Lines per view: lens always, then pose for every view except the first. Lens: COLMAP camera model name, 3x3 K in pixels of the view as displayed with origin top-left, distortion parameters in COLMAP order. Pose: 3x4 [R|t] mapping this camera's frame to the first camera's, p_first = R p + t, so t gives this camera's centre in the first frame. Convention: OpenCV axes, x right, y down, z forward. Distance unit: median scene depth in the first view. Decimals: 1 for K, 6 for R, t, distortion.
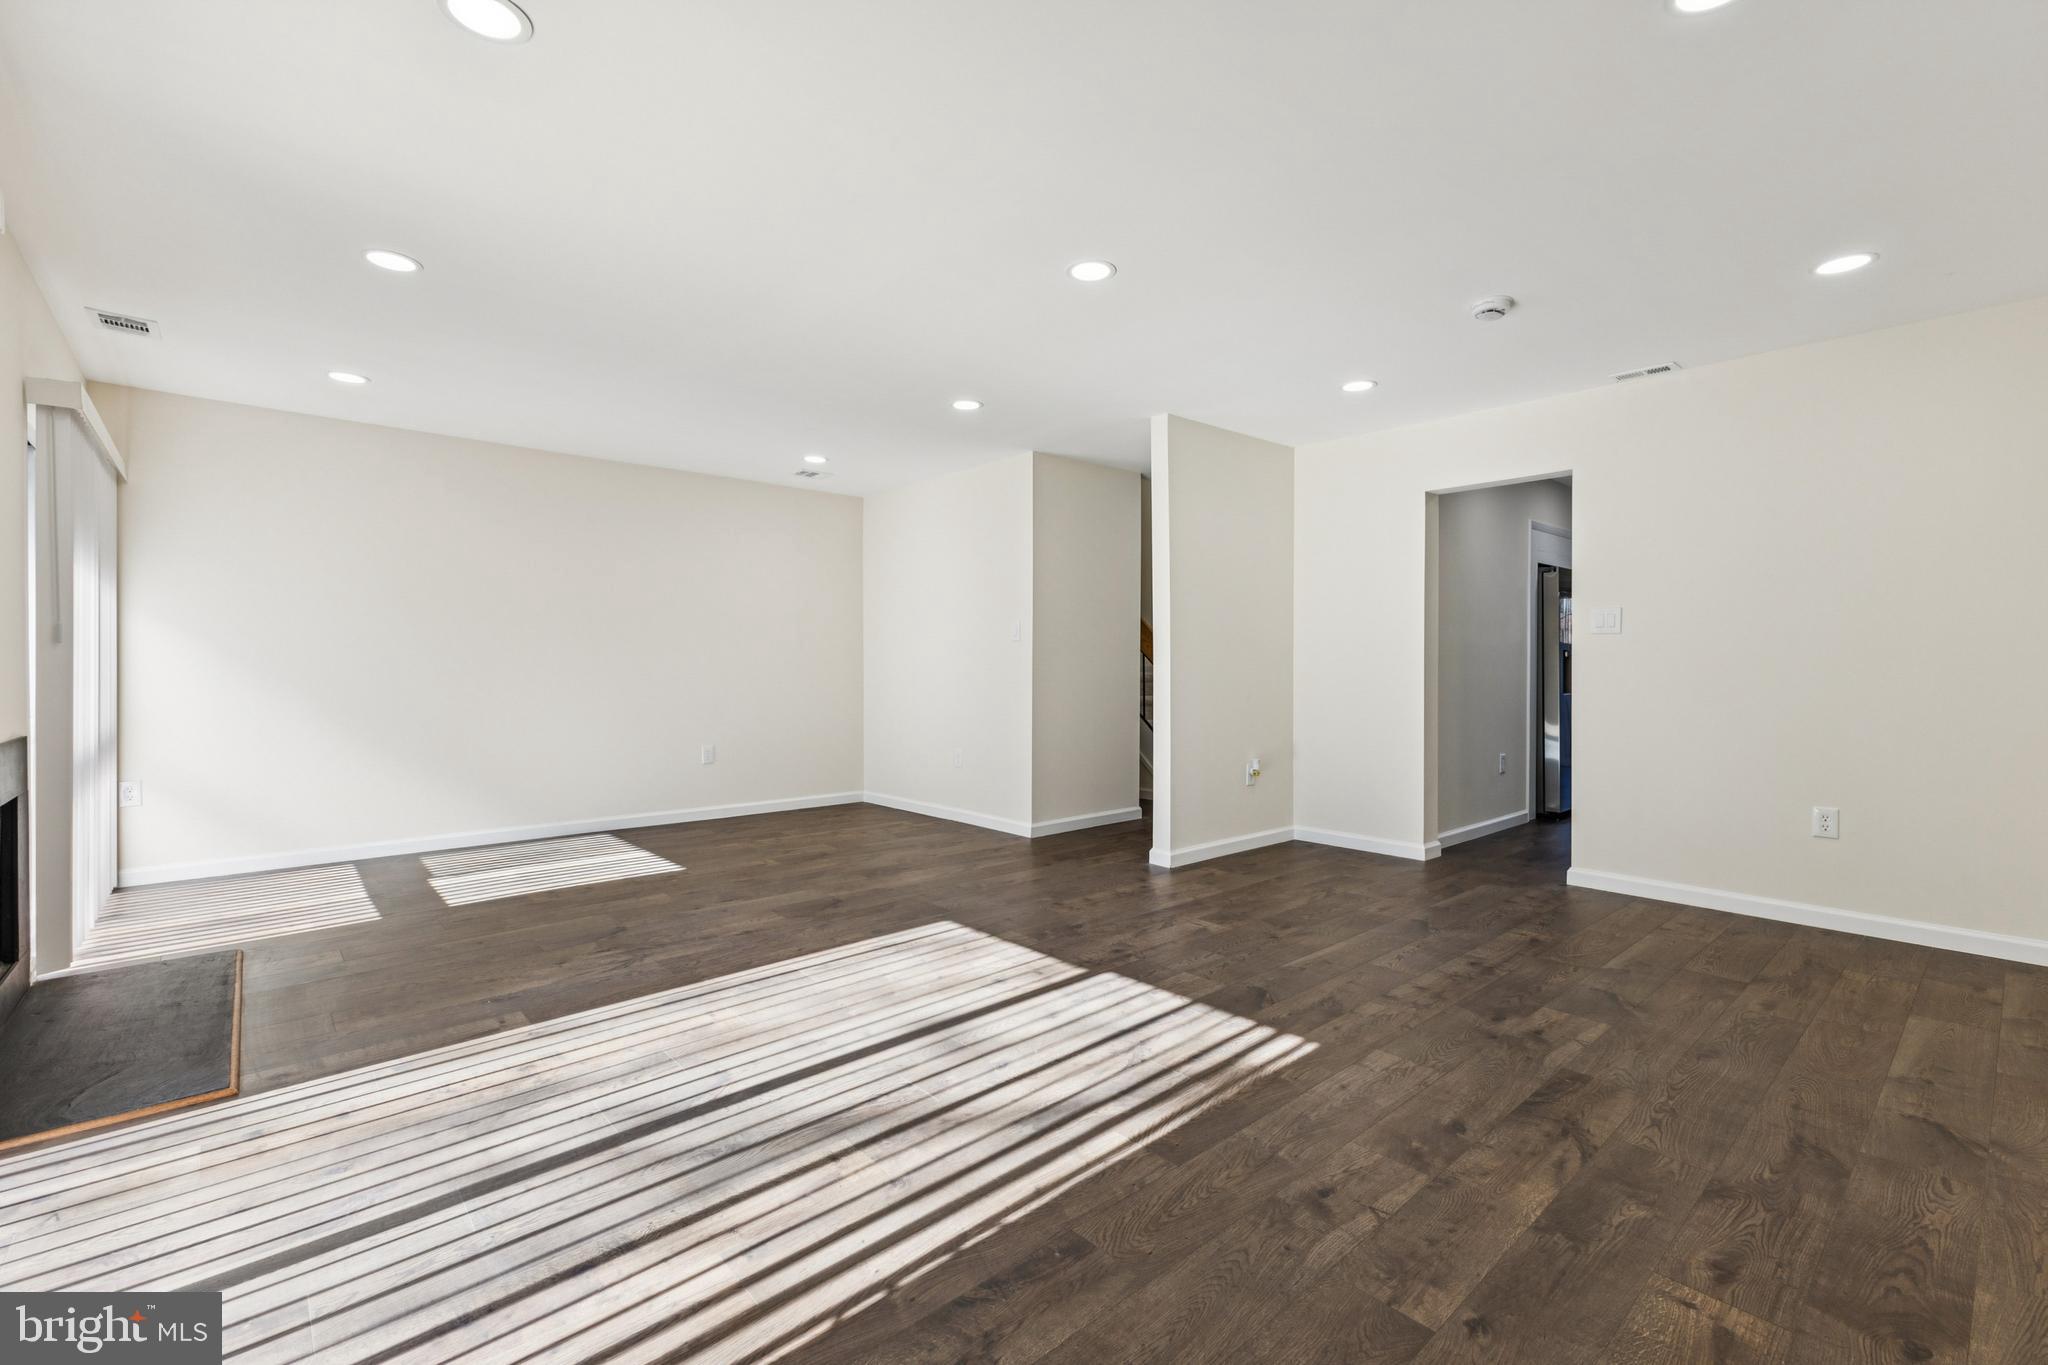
lens RADIAL K [[883.9, 0, 1016.4], [0, 883.9, 667.6], [0, 0, 1]] dist [0.011539, -0.004715]
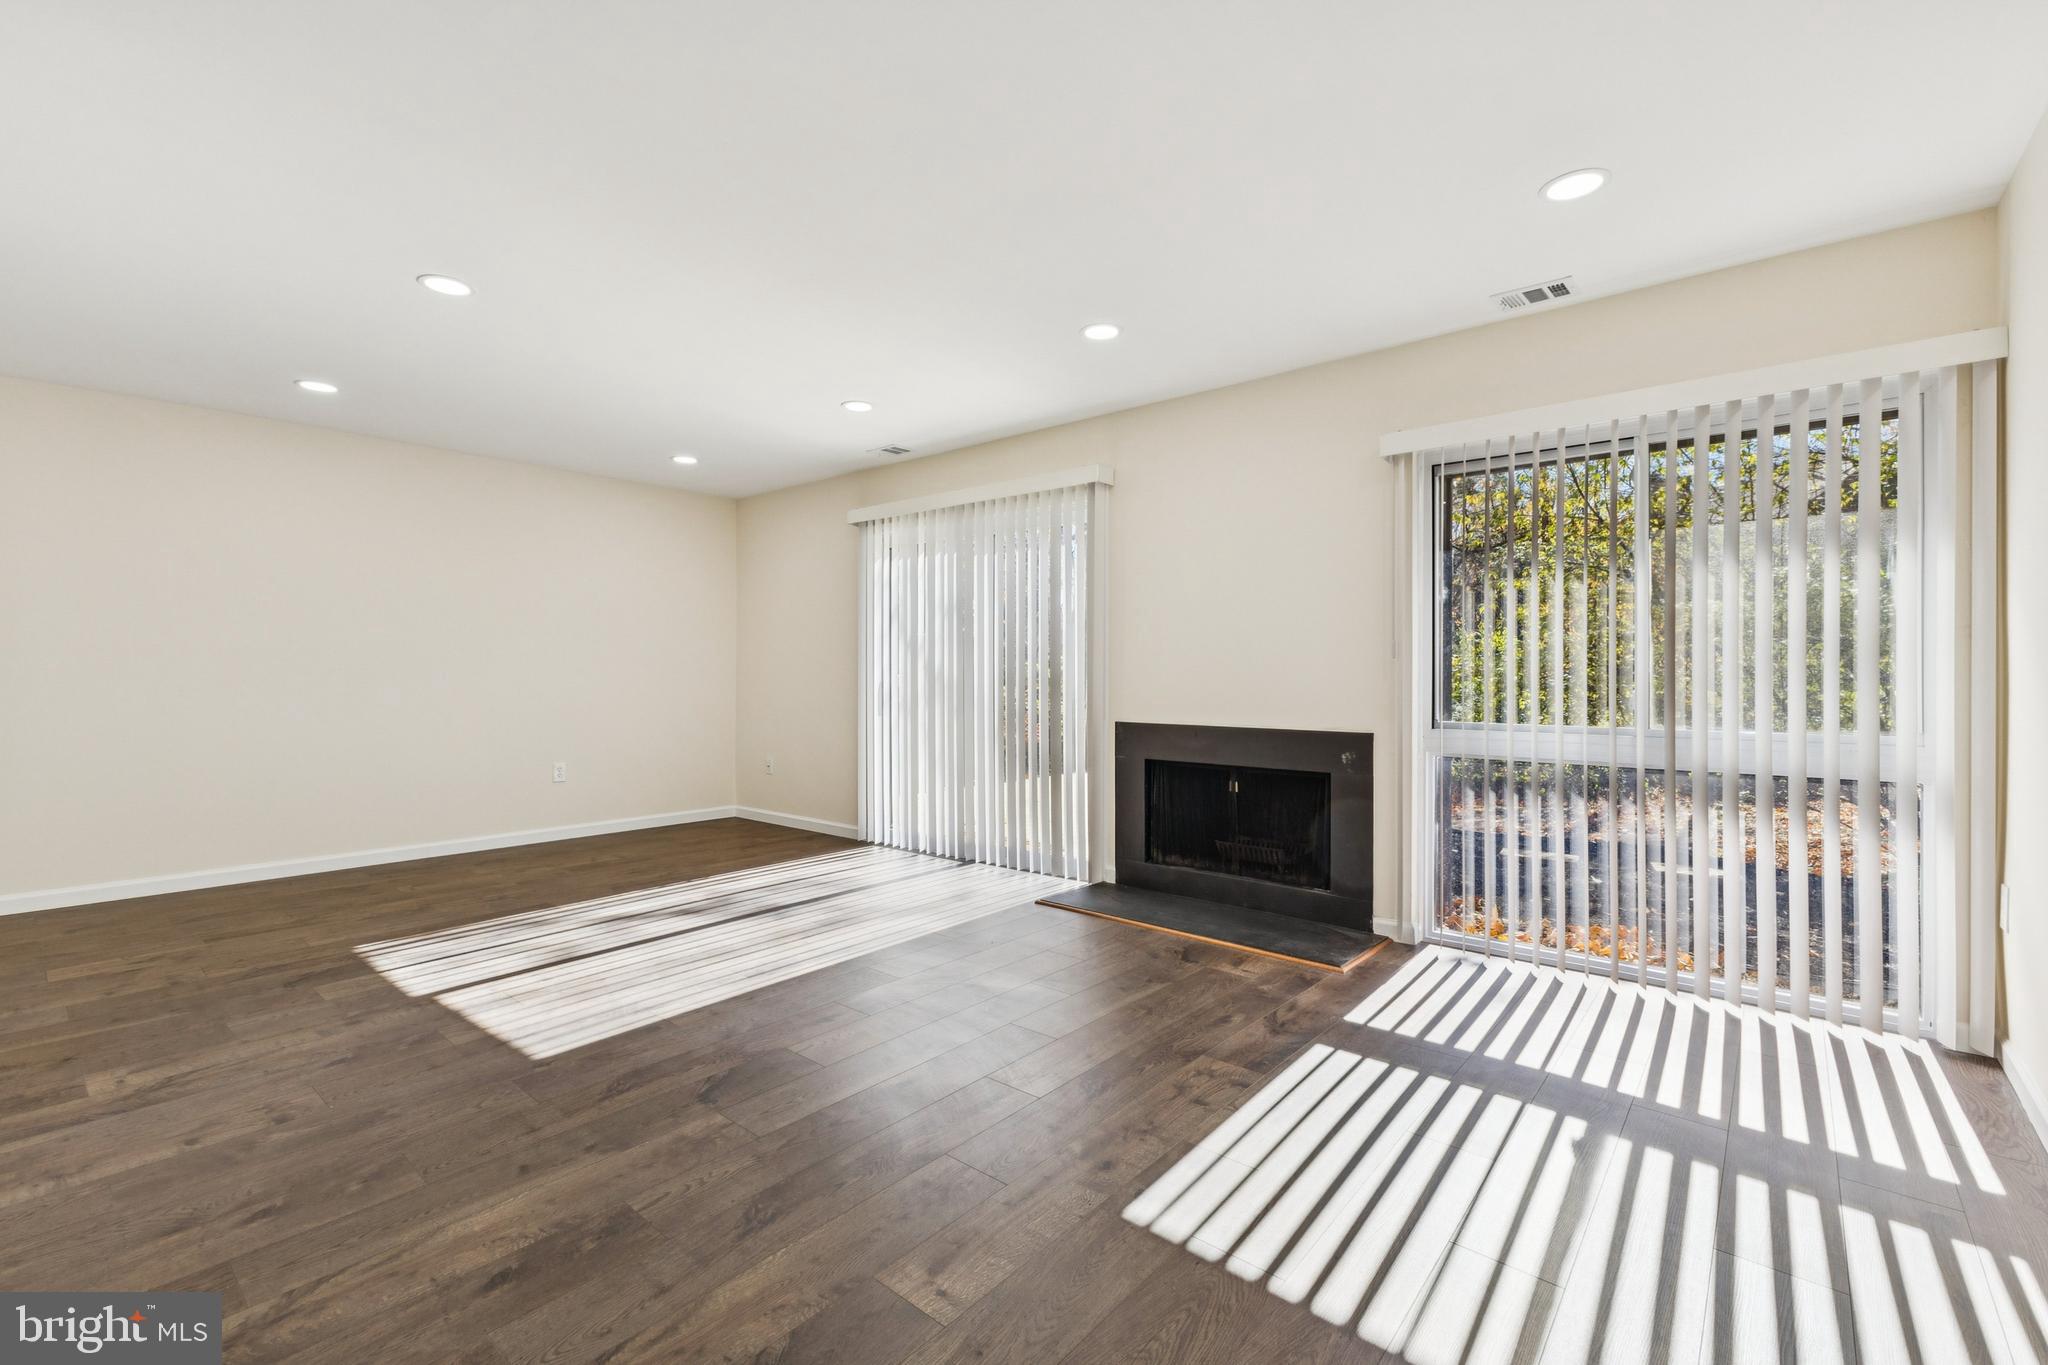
lens RADIAL K [[883.9, 0, 1039.0], [0, 883.9, 680.2], [0, 0, 1]] dist [0.011539, -0.004715]
pose [[-0.987364, 0.000607, -0.158470, -0.454127], [-0.000819, 0.999960, 0.008937, -0.011708], [0.158469, 0.008954, -0.987323, 2.239616]]
